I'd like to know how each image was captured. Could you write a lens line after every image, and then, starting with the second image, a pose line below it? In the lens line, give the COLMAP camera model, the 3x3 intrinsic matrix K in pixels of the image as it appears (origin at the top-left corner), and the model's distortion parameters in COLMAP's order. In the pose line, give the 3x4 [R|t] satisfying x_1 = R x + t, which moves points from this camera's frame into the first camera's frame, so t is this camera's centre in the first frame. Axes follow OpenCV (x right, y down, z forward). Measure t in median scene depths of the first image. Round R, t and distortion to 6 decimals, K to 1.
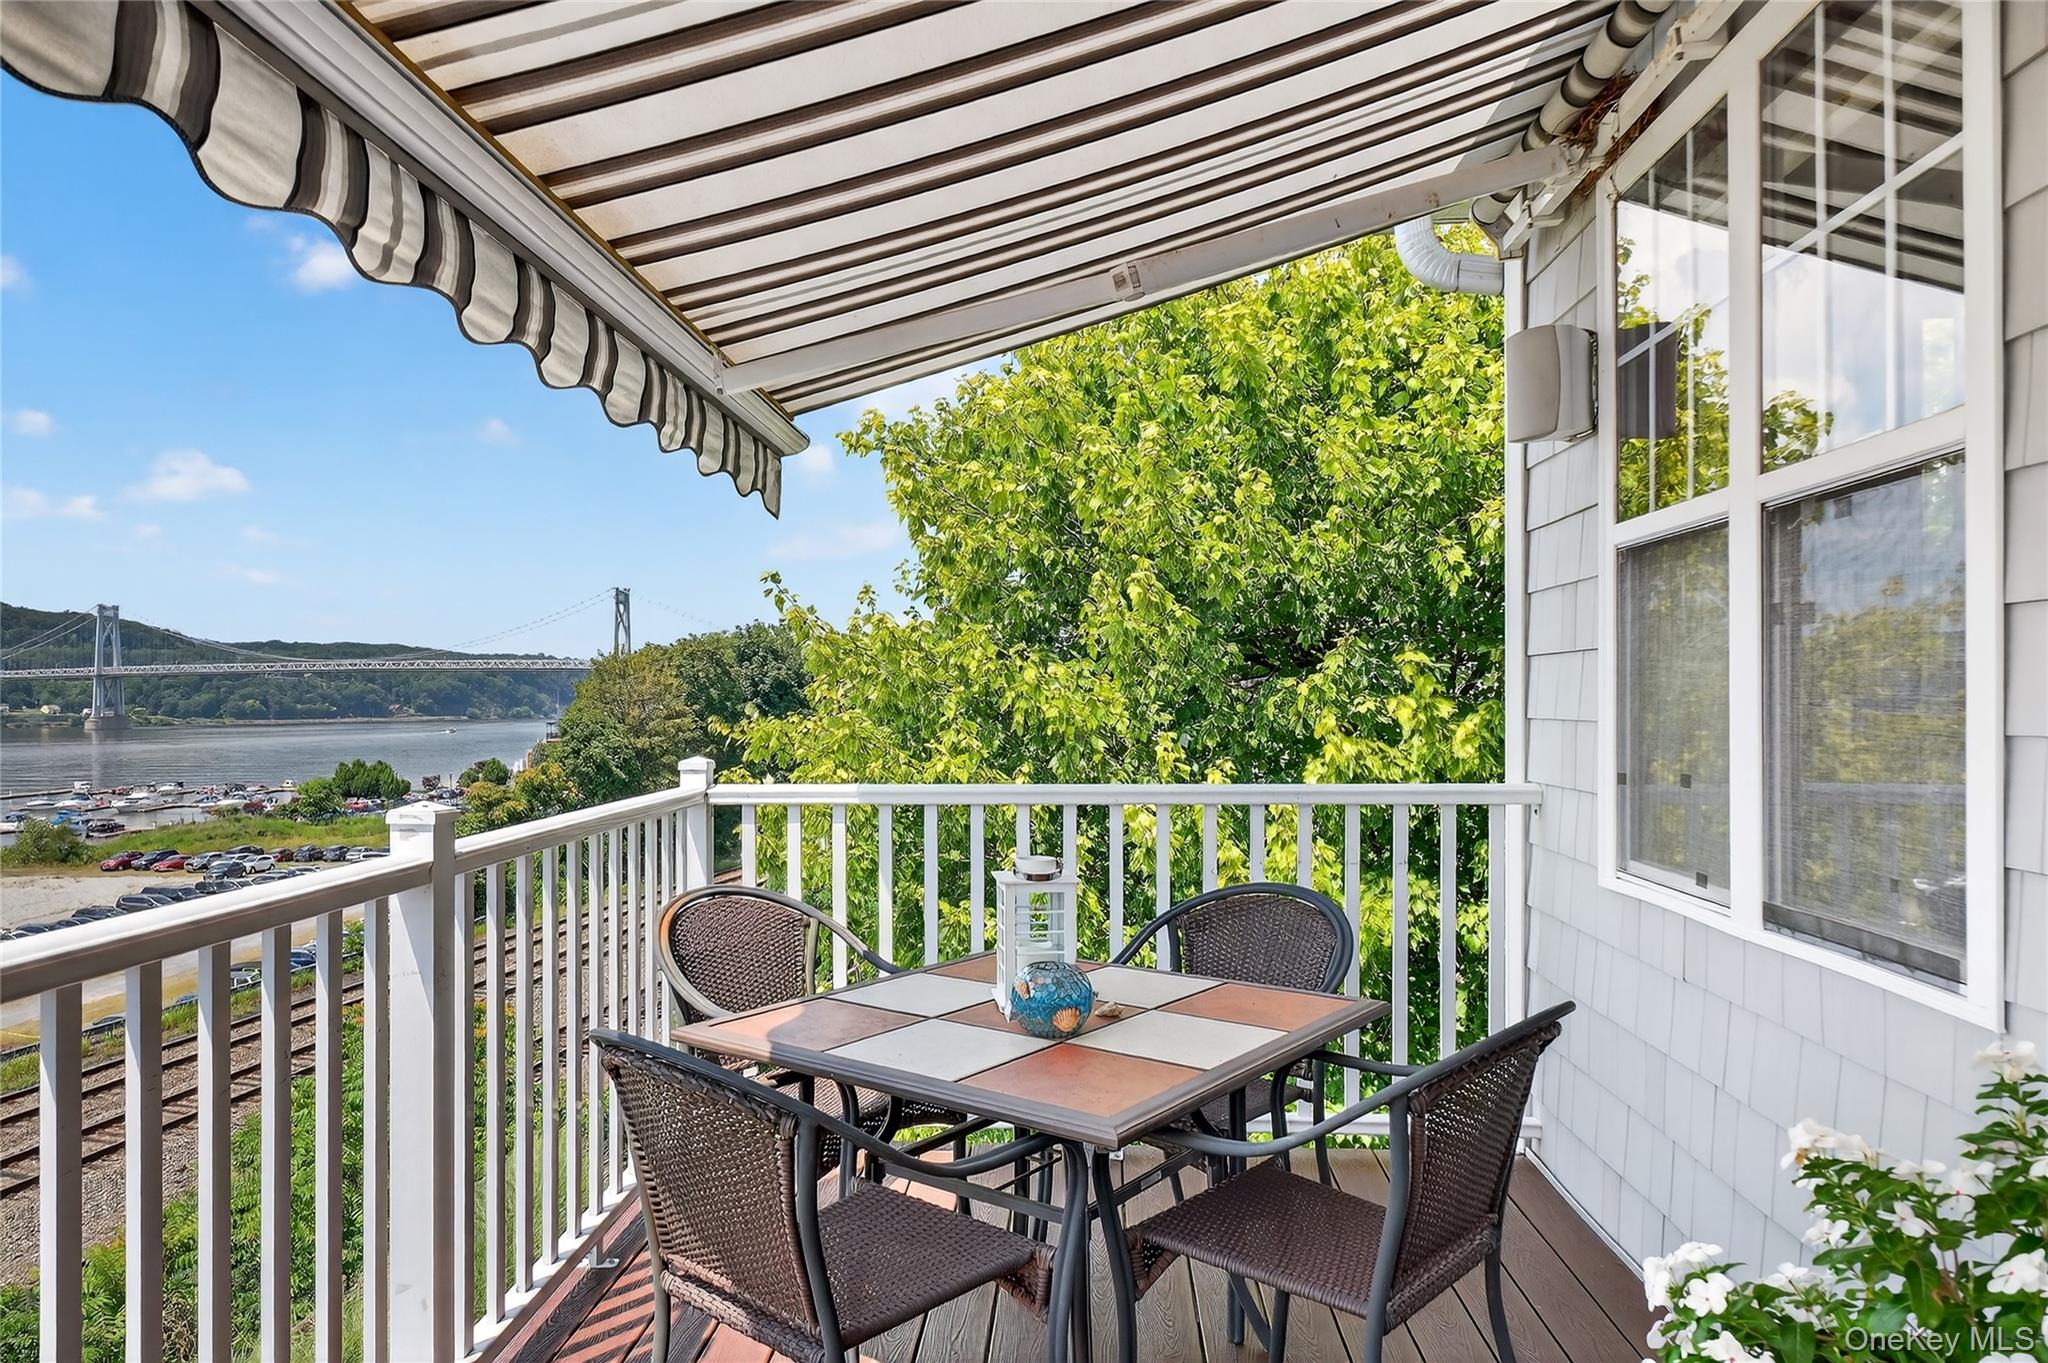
lens RADIAL K [[1318.4, 0, 1024.0], [0, 1318.4, 681.5], [0, 0, 1]] dist [0.002862, 0.002084]
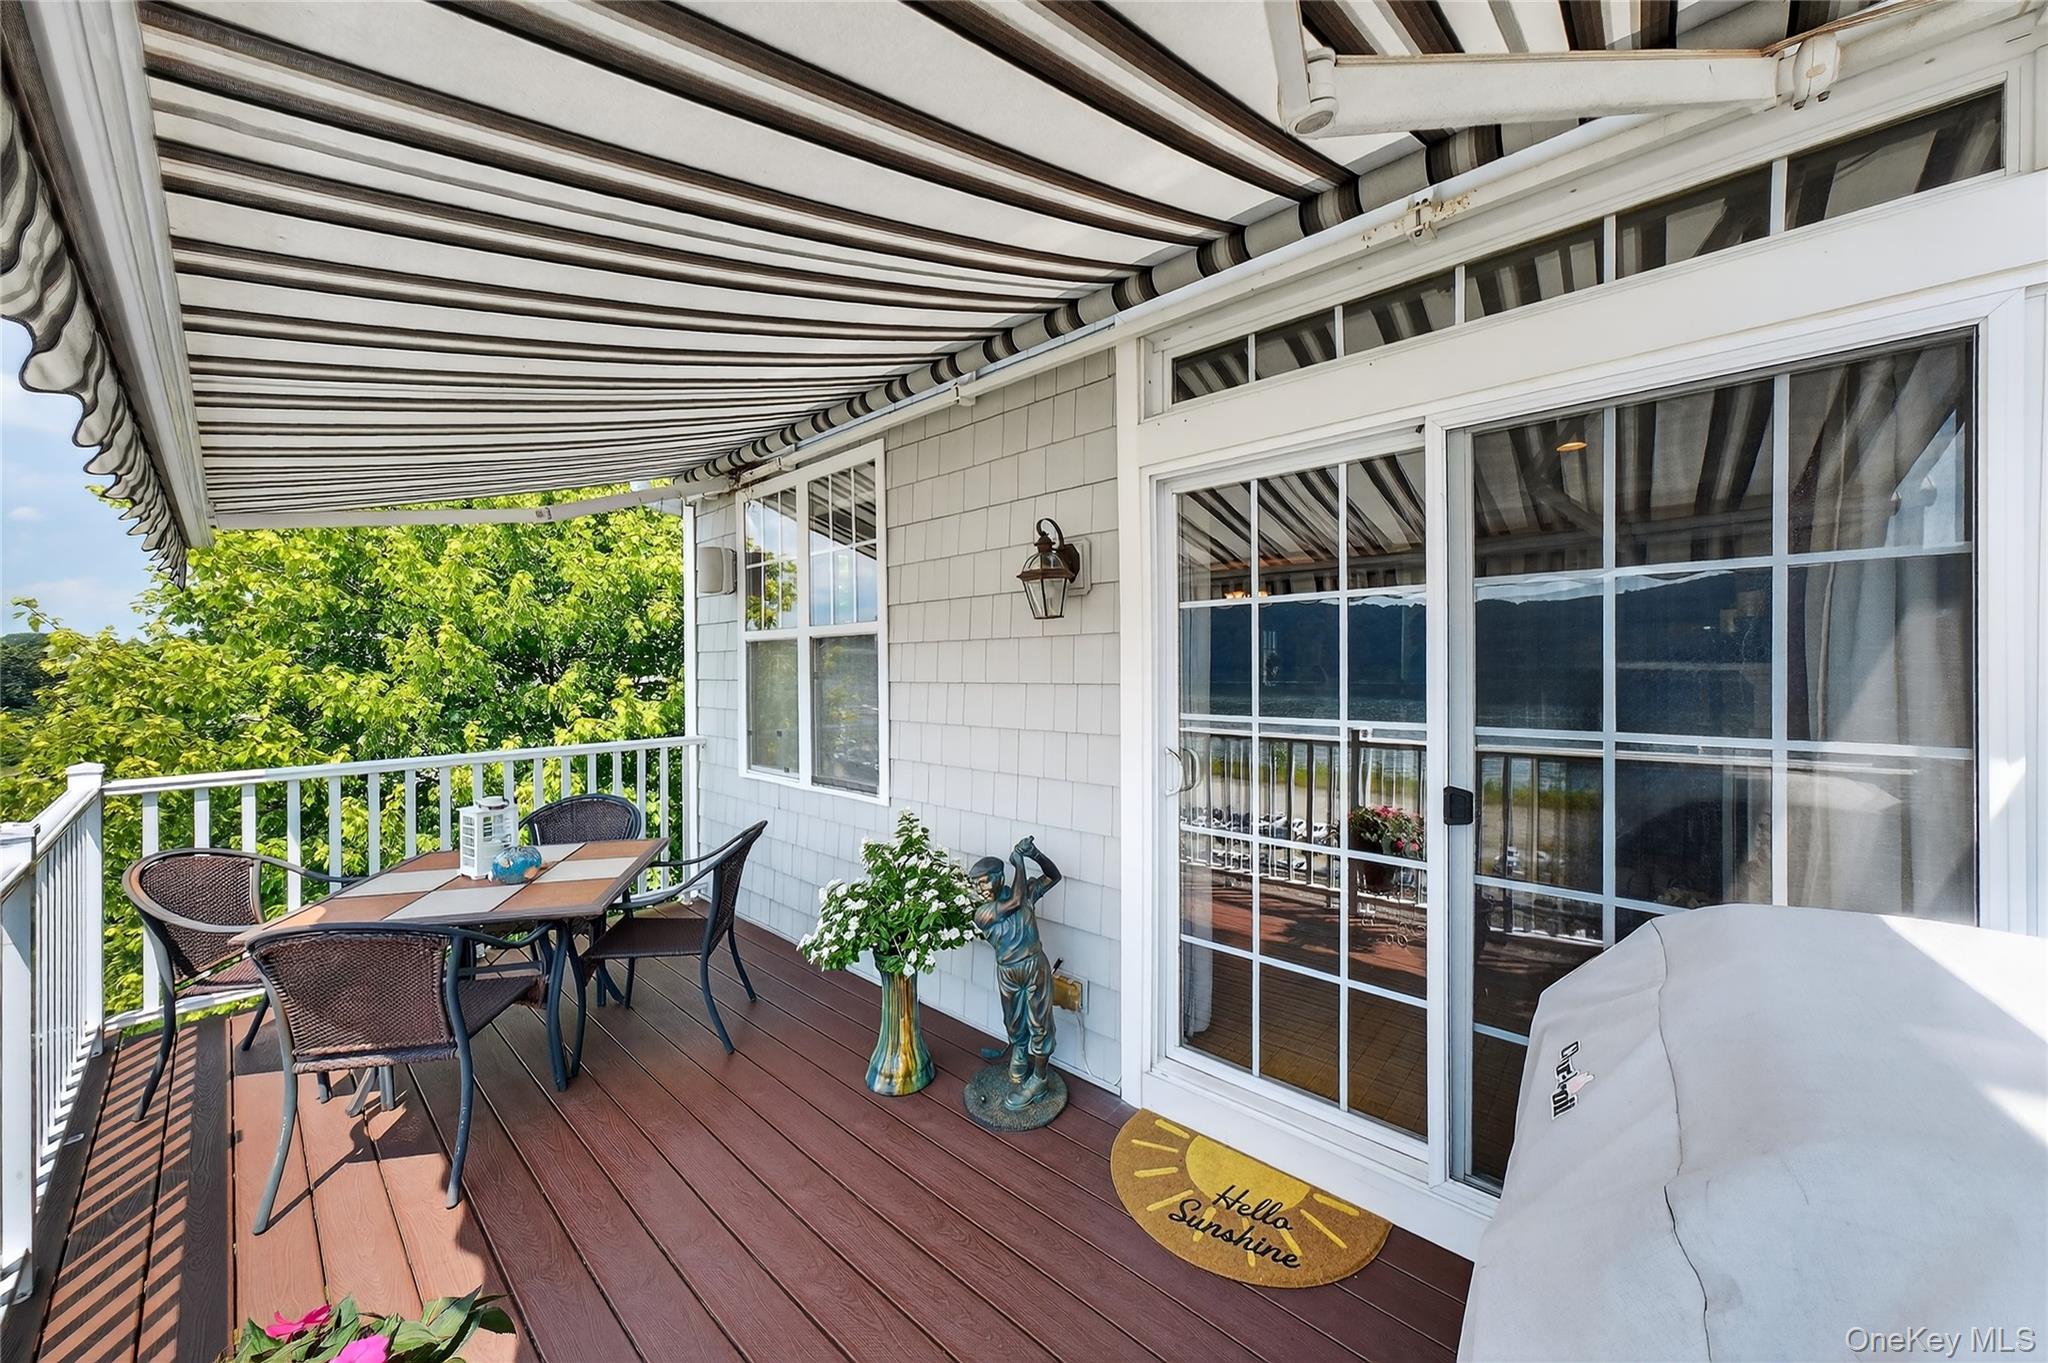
lens RADIAL K [[783.6, 0, 1024.0], [0, 783.6, 681.5], [0, 0, 1]] dist [-0.000379, -0.000032]
pose [[0.603920, -0.033048, 0.796359, -0.385909], [-0.006602, 0.998898, 0.046460, -0.090174], [-0.797017, -0.033316, 0.603037, -0.291777]]
